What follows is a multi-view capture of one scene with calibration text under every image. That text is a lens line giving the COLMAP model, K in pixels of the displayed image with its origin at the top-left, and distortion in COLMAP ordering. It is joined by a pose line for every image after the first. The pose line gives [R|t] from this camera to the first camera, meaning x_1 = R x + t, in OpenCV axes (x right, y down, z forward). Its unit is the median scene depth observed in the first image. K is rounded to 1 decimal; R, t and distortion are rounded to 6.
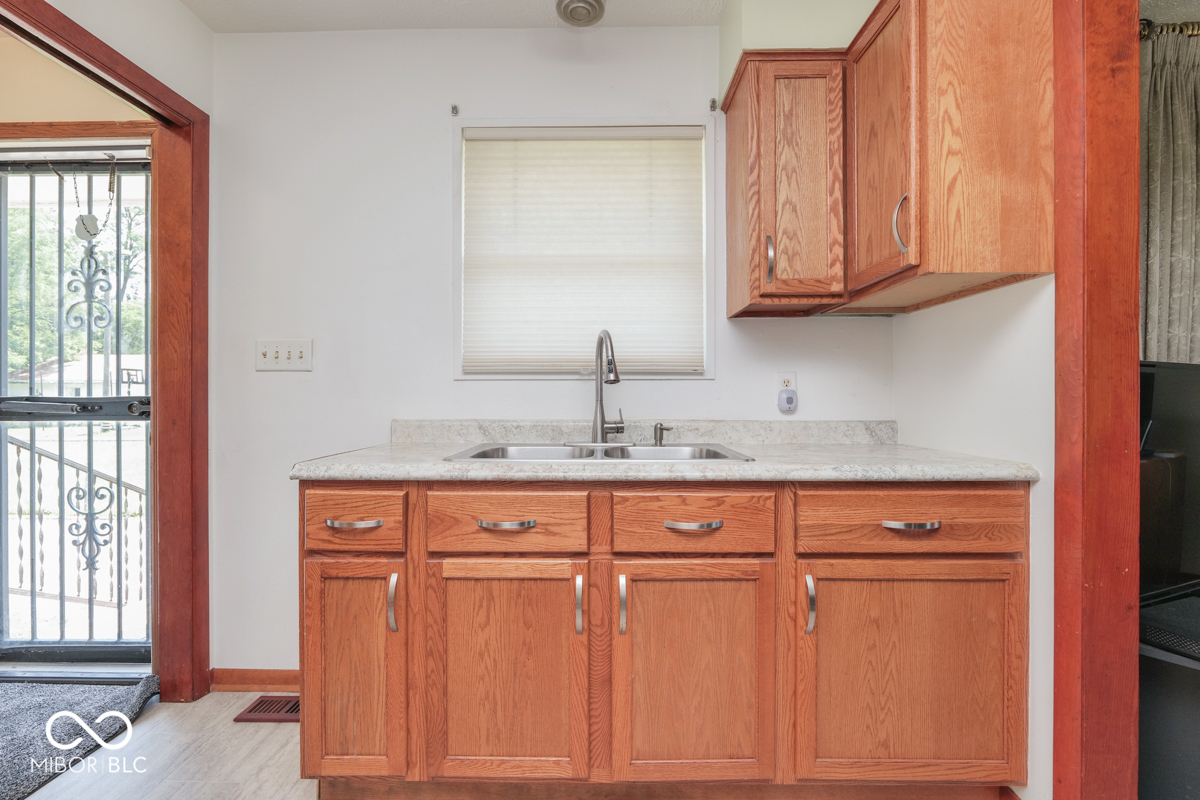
lens RADIAL K [[523.8, 0, 599.3], [0, 523.8, 401.3], [0, 0, 1]] dist [-0.003482, -0.001894]
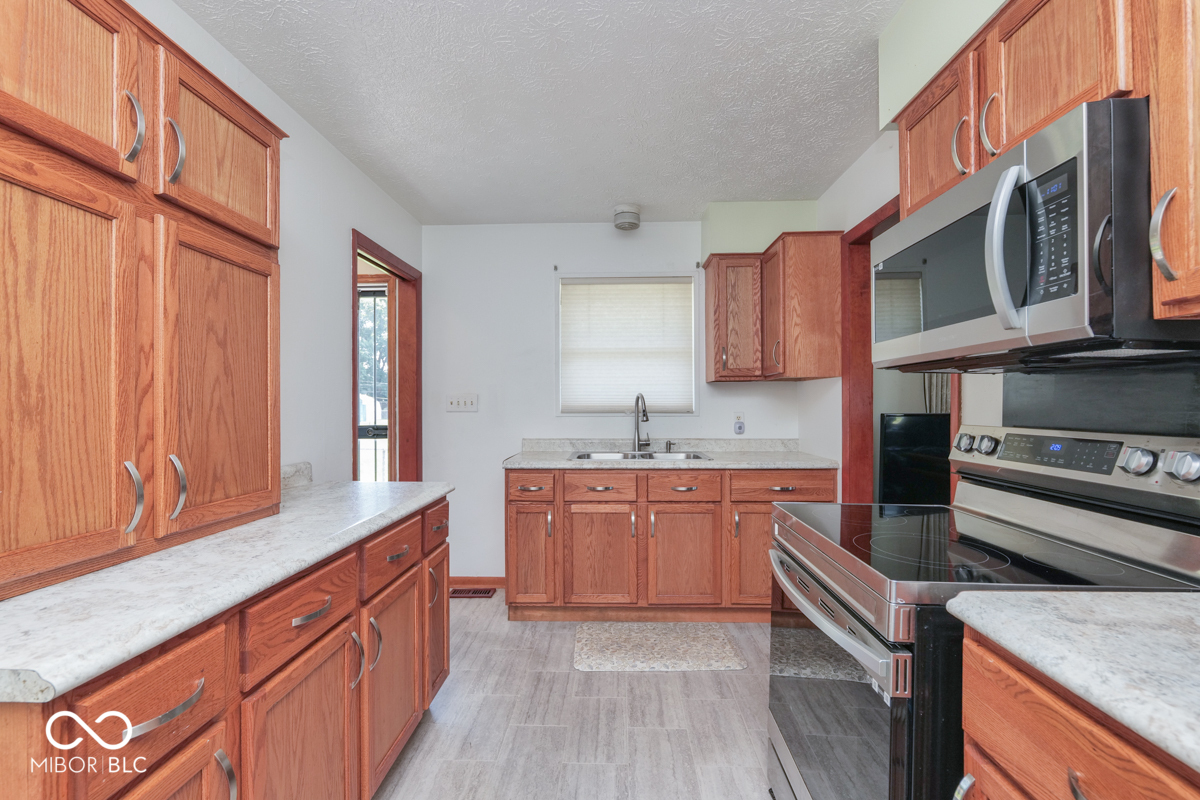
lens RADIAL K [[523.8, 0, 603.5], [0, 523.8, 405.1], [0, 0, 1]] dist [-0.003482, -0.001894]
pose [[0.999921, -0.003009, -0.012218, -0.132140], [0.002993, 0.999995, -0.001331, -0.114337], [0.012222, 0.001294, 0.999924, -1.208932]]
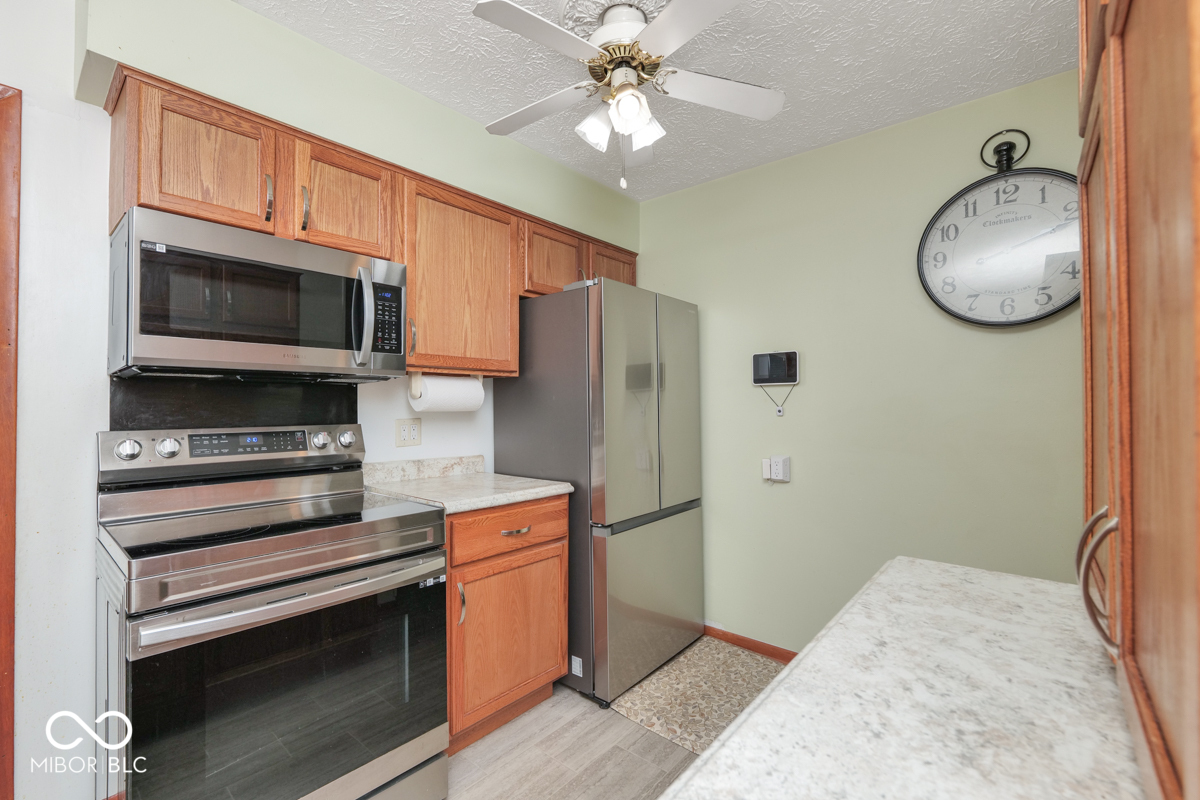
lens RADIAL K [[523.8, 0, 593.8], [0, 523.8, 399.1], [0, 0, 1]] dist [-0.003482, -0.001894]
pose [[-0.769015, 0.008000, 0.639180, -0.827766], [0.001776, 0.999945, -0.010377, -0.122882], [-0.639228, -0.006845, -0.768987, 0.251431]]
